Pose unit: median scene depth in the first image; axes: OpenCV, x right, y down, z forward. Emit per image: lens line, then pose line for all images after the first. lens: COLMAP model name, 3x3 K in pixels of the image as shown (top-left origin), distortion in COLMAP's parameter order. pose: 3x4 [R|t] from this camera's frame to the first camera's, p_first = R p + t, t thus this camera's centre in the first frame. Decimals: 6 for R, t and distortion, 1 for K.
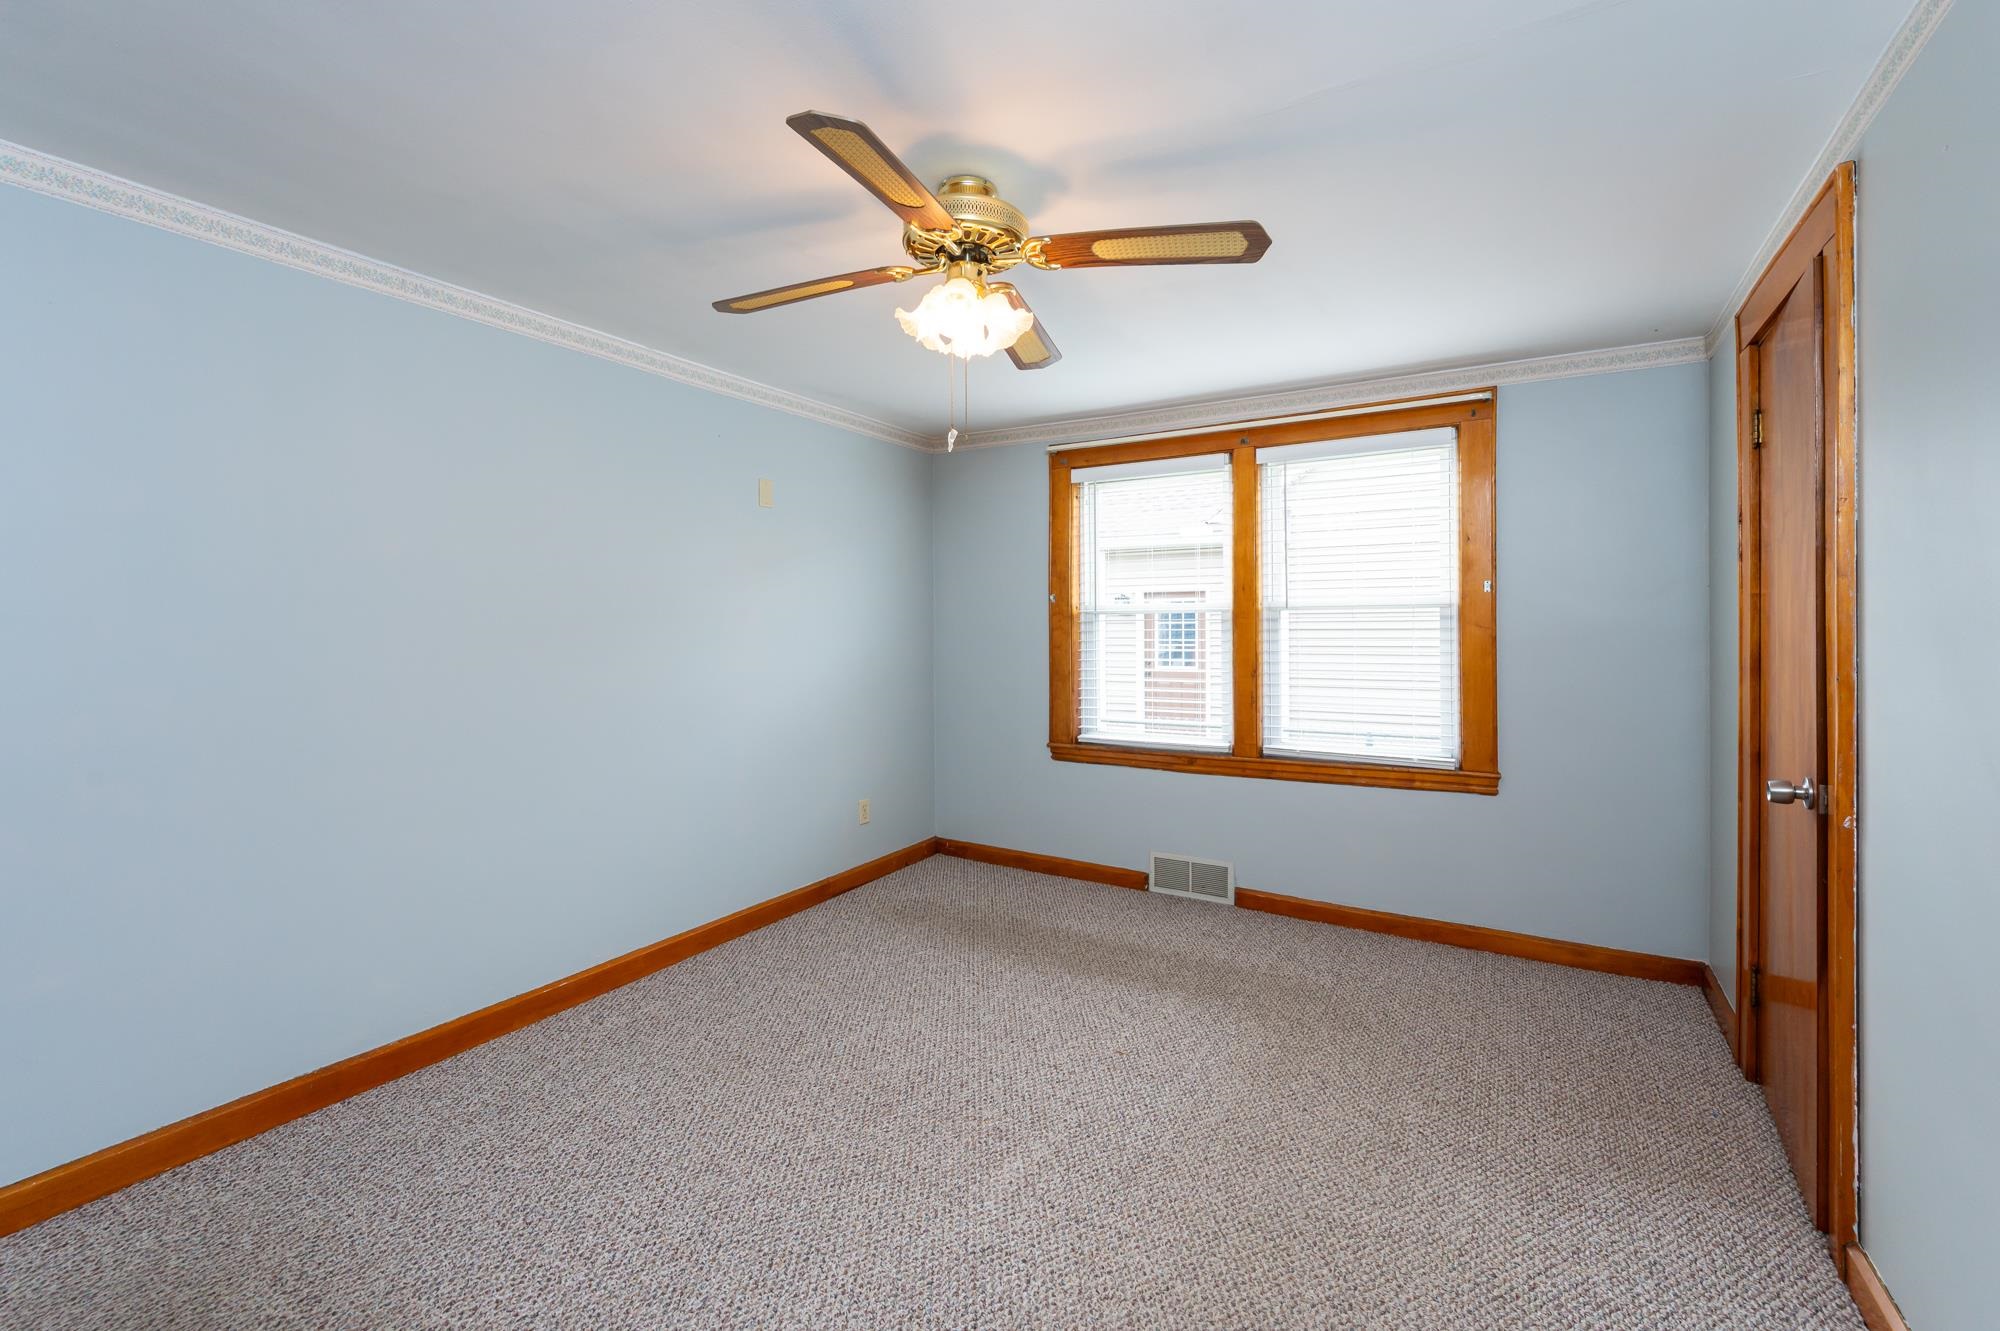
lens RADIAL K [[818.5, 0, 1007.7], [0, 818.5, 647.5], [0, 0, 1]] dist [-0.000696, -0.000169]
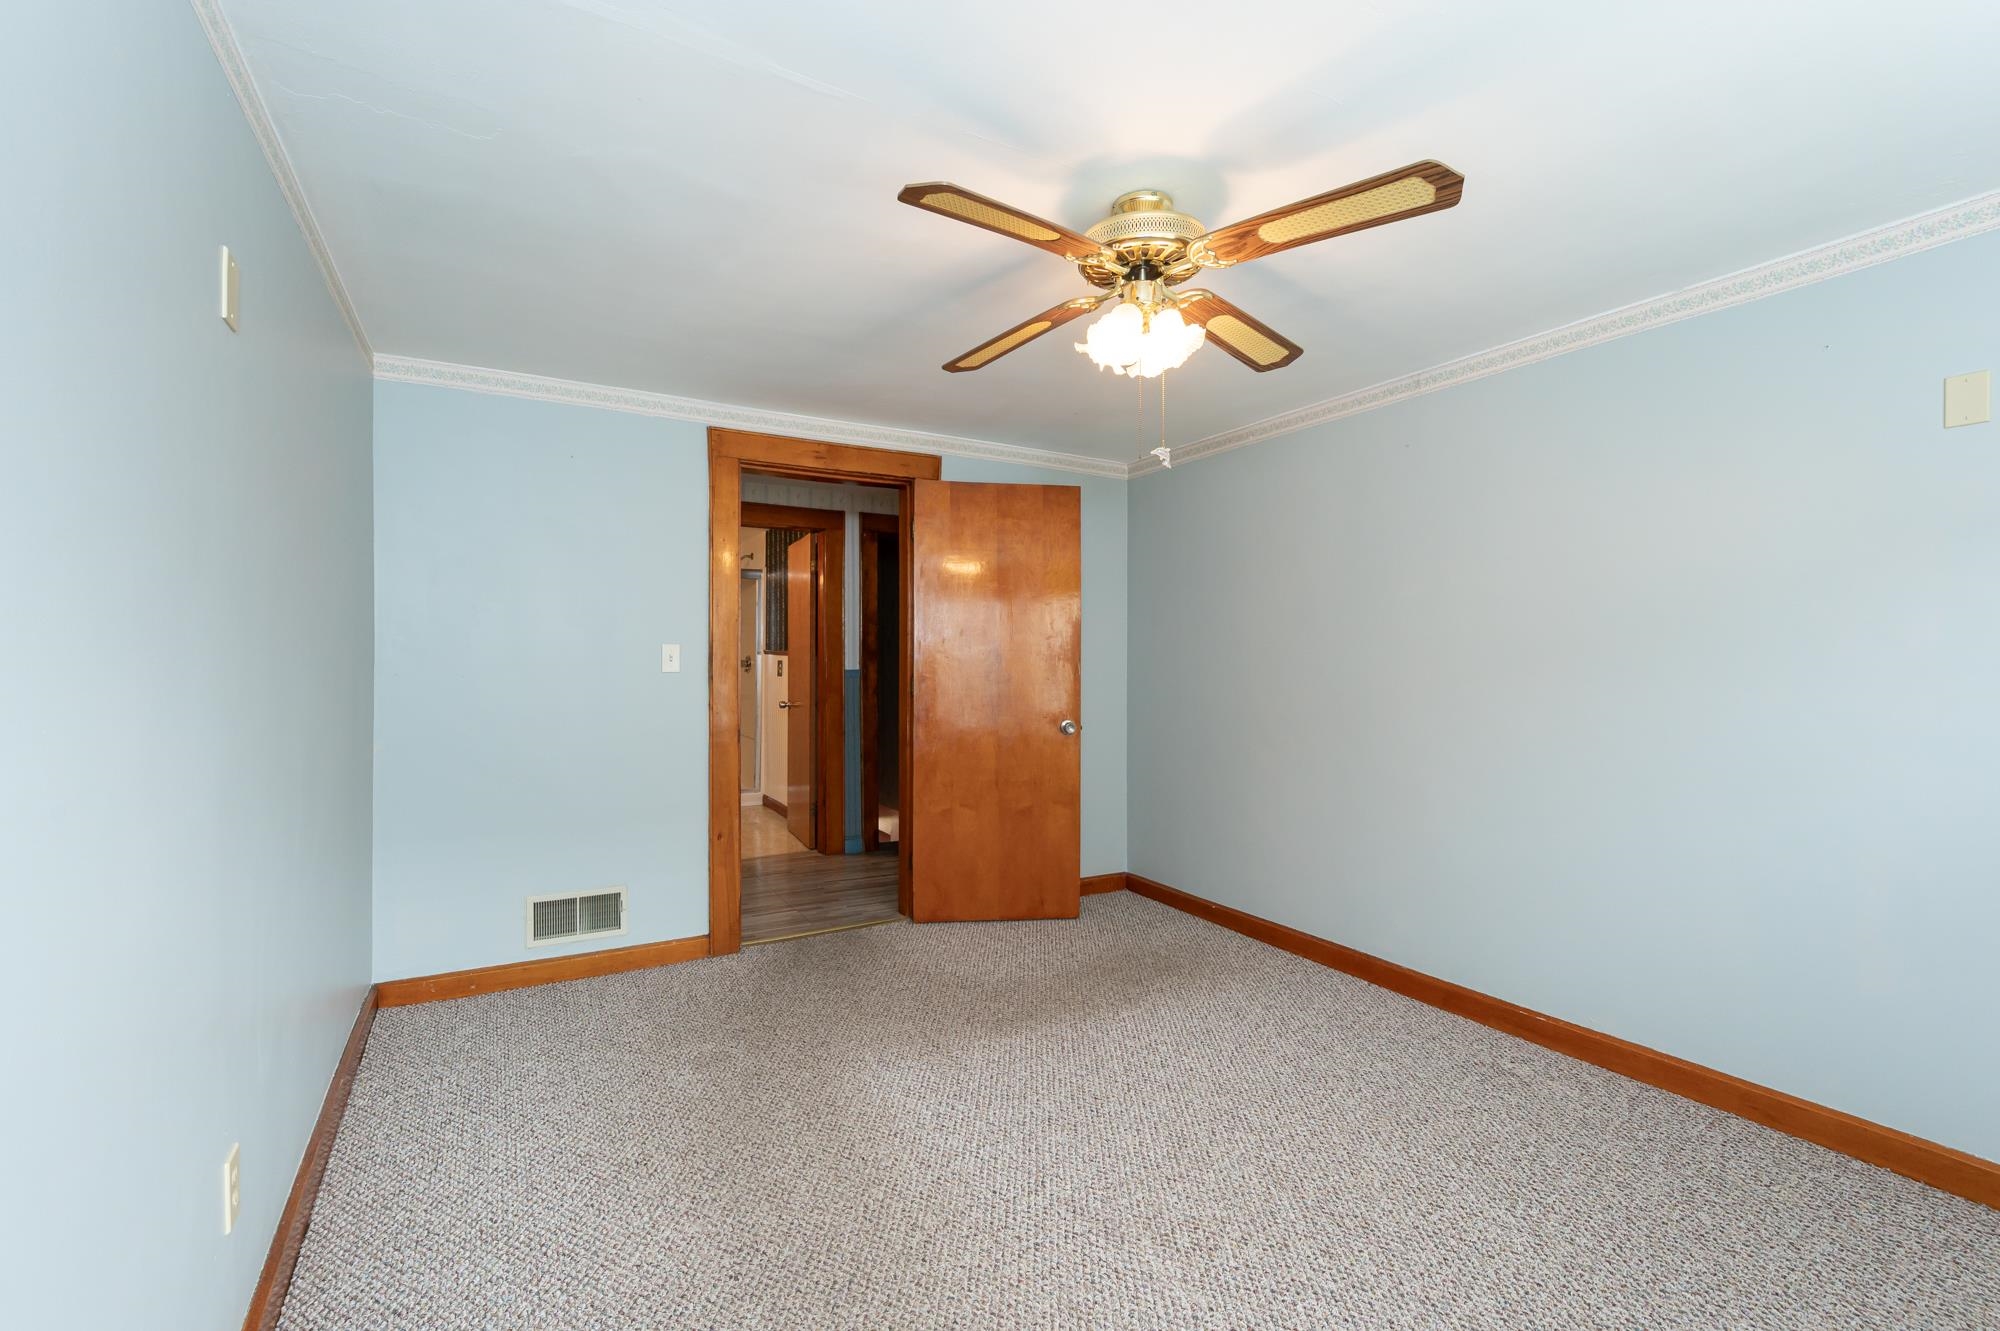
lens RADIAL K [[818.5, 0, 1007.7], [0, 818.5, 647.5], [0, 0, 1]] dist [-0.000696, -0.000169]
pose [[-0.461392, -0.014926, -0.887071, 0.660017], [-0.018364, 0.999805, -0.007271, -0.011640], [0.887007, 0.012935, -0.461576, 0.938719]]
